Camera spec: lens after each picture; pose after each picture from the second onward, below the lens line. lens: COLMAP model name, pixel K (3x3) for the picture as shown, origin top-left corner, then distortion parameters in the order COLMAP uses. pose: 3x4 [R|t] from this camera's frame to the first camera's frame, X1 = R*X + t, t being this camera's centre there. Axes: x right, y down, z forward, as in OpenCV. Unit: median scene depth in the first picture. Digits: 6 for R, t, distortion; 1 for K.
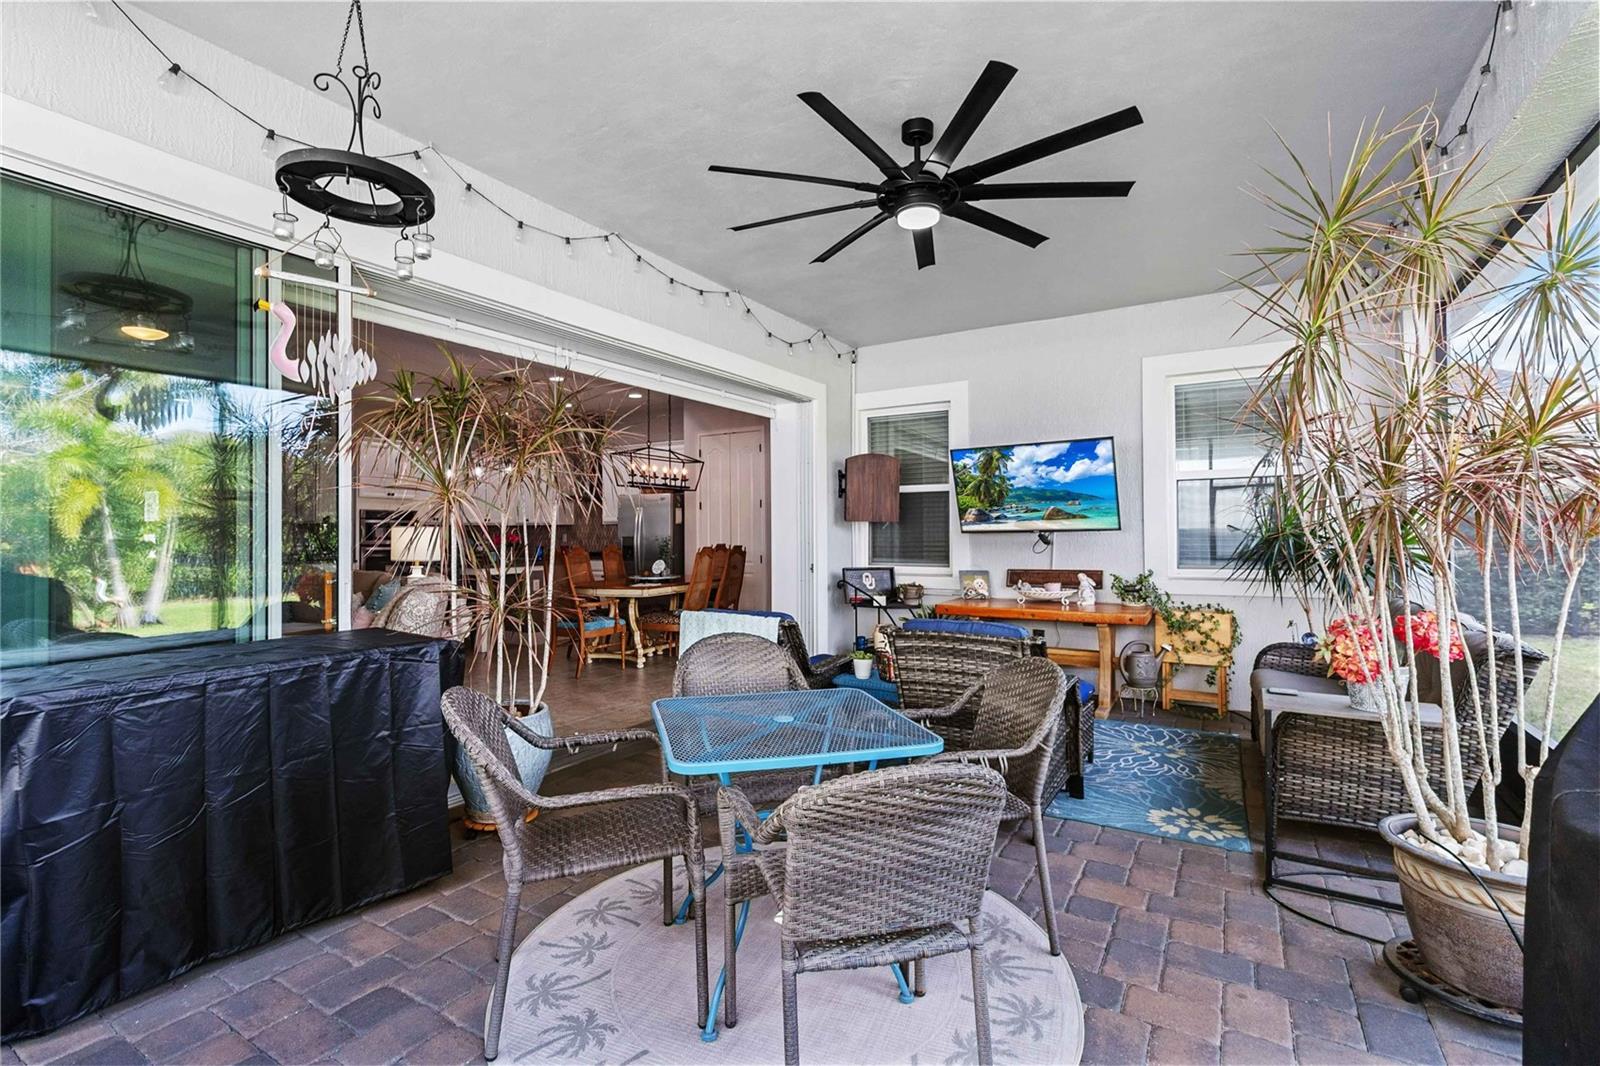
lens RADIAL K [[739.2, 0, 799.2], [0, 739.2, 522.5], [0, 0, 1]] dist [0.025347, -0.000146]
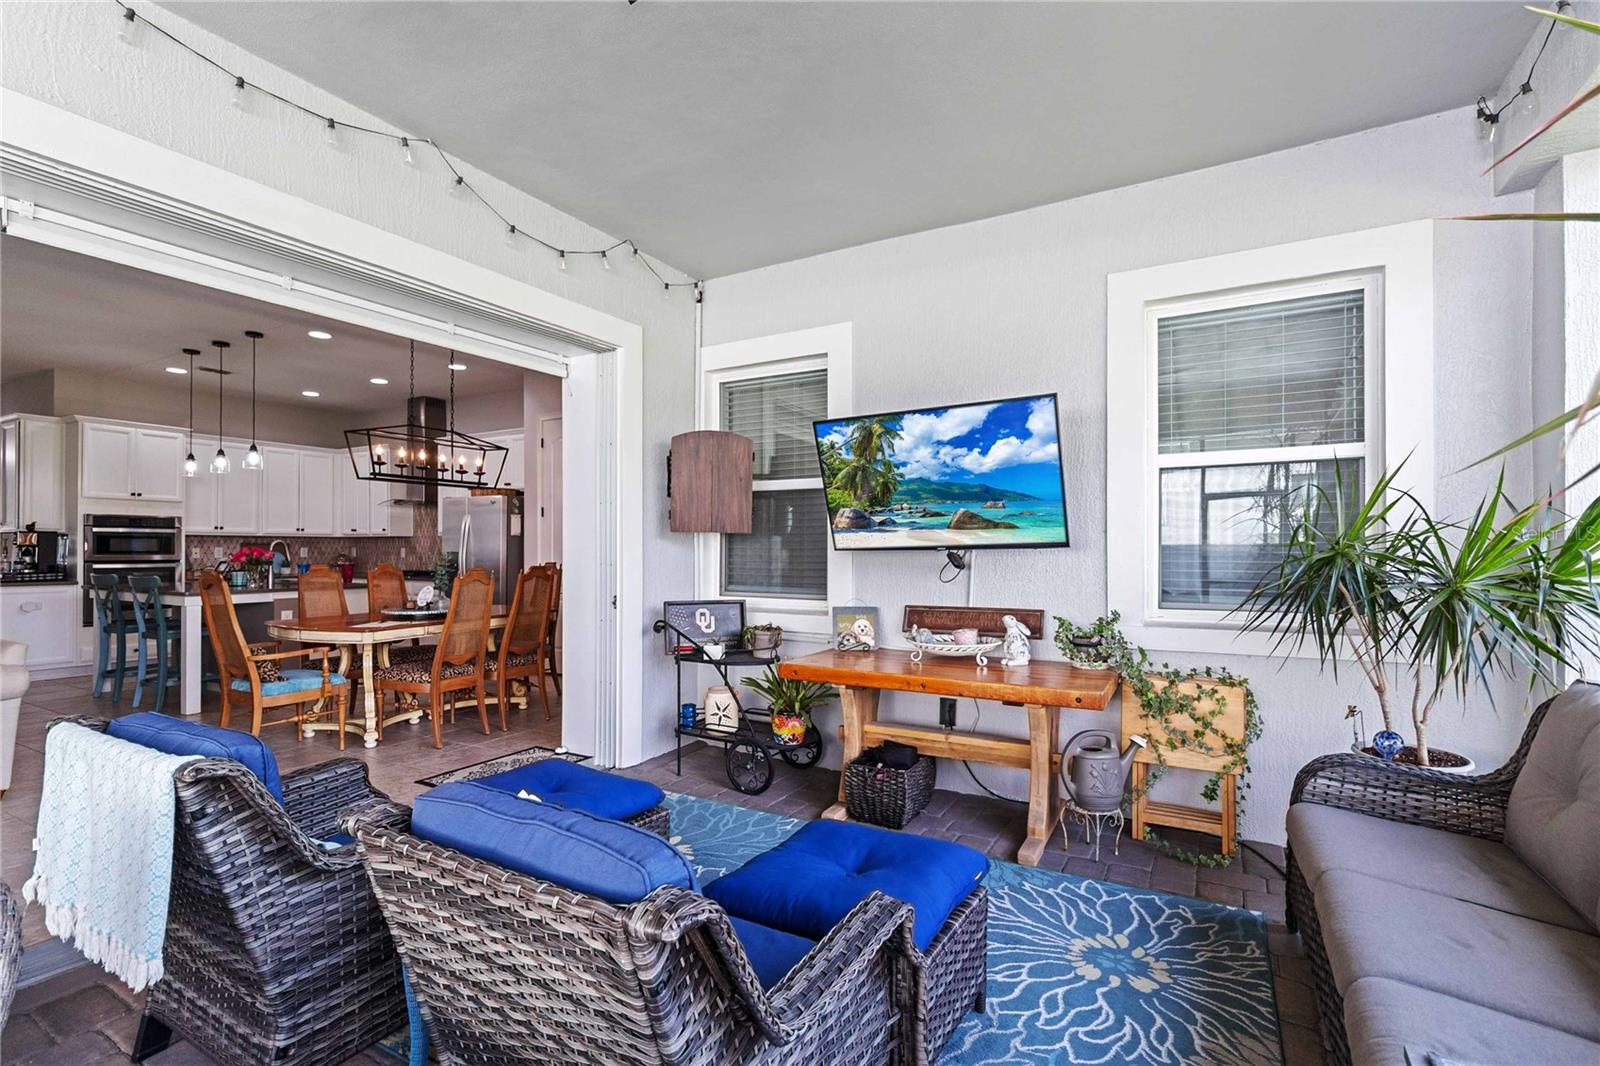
lens RADIAL K [[739.2, 0, 799.5], [0, 739.2, 544.6], [0, 0, 1]] dist [0.025347, -0.000146]
pose [[0.999912, 0.004729, 0.012433, 0.188435], [-0.004874, 0.999920, 0.011677, 0.001713], [-0.012377, -0.011736, 0.999855, 0.360008]]
